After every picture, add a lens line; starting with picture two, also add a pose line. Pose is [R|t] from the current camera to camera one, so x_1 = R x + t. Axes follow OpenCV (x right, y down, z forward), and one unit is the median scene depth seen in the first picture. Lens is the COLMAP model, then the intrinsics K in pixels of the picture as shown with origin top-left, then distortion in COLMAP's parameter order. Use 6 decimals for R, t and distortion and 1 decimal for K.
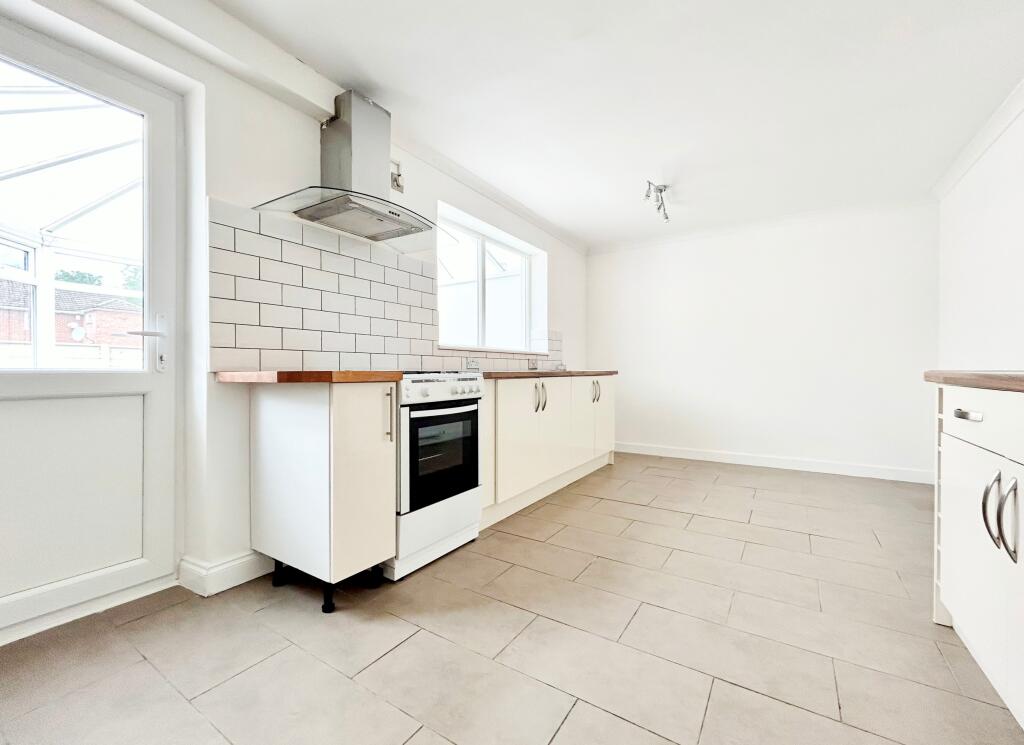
lens RADIAL K [[428.0, 0, 510.7], [0, 428.0, 374.0], [0, 0, 1]] dist [0.000901, -0.000124]
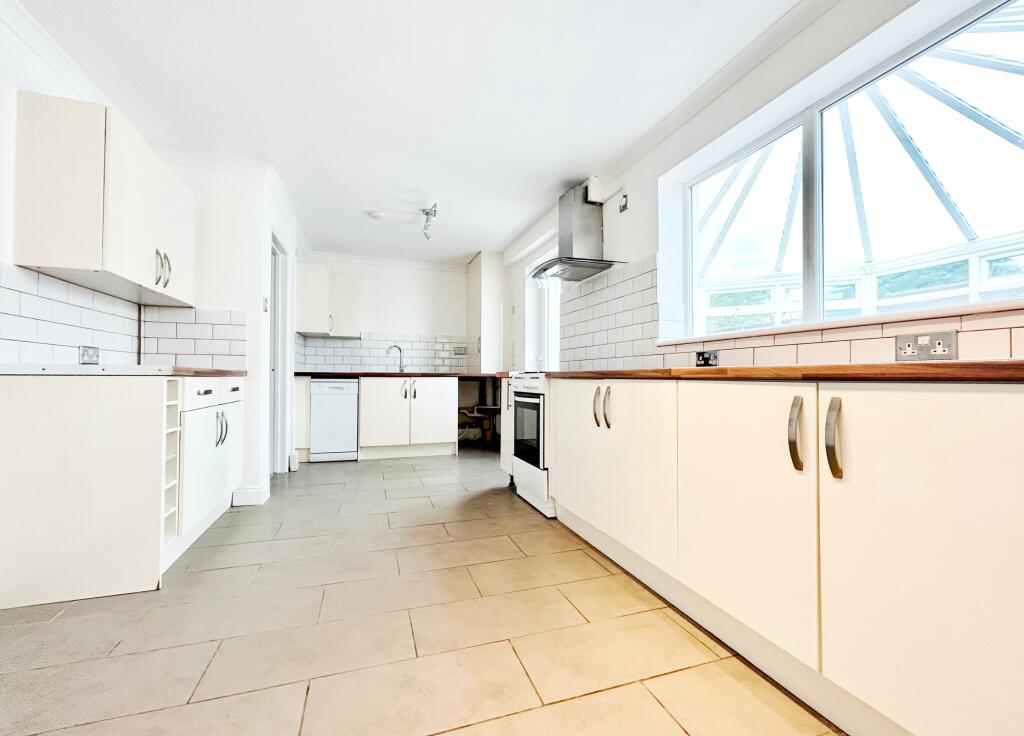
lens RADIAL K [[429.0, 0, 512.0], [0, 429.0, 368.0], [0, 0, 1]] dist [-0.000096, 0.000353]
pose [[-0.620272, -0.019478, -0.784145, 0.905898], [-0.012879, 0.999810, -0.014648, 0.003182], [0.784281, 0.001014, -0.620405, 1.677736]]
